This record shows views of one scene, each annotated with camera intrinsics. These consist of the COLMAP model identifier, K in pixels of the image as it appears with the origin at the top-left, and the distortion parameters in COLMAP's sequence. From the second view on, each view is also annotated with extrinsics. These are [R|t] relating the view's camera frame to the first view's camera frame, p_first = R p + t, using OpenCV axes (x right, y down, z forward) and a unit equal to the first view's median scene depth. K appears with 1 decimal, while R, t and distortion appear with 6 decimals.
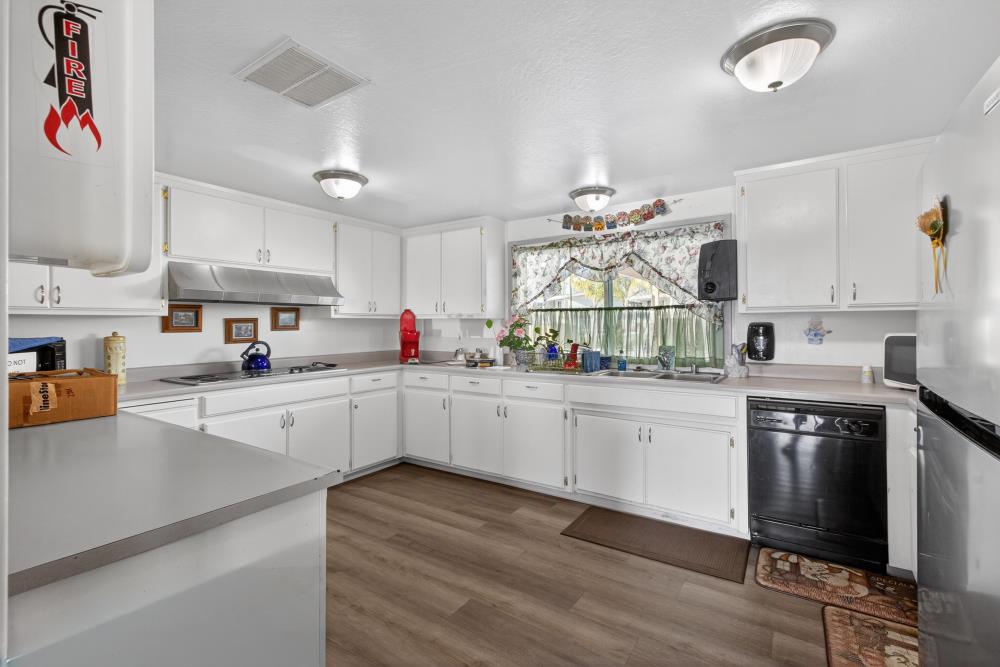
lens RADIAL K [[459.9, 0, 493.8], [0, 459.9, 324.5], [0, 0, 1]] dist [0.009094, -0.003178]
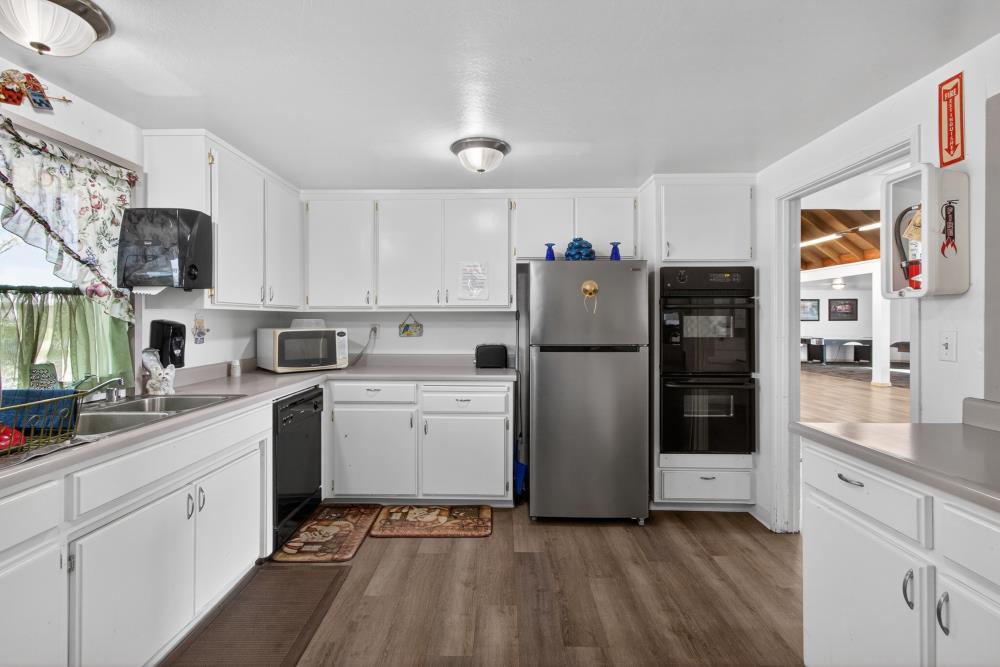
lens RADIAL K [[459.9, 0, 491.2], [0, 459.9, 327.2], [0, 0, 1]] dist [0.009094, -0.003178]
pose [[-0.550868, -0.007059, 0.834562, -0.503193], [0.011643, 0.999802, 0.016142, 0.000903], [-0.834511, 0.018609, -0.550677, 1.280503]]
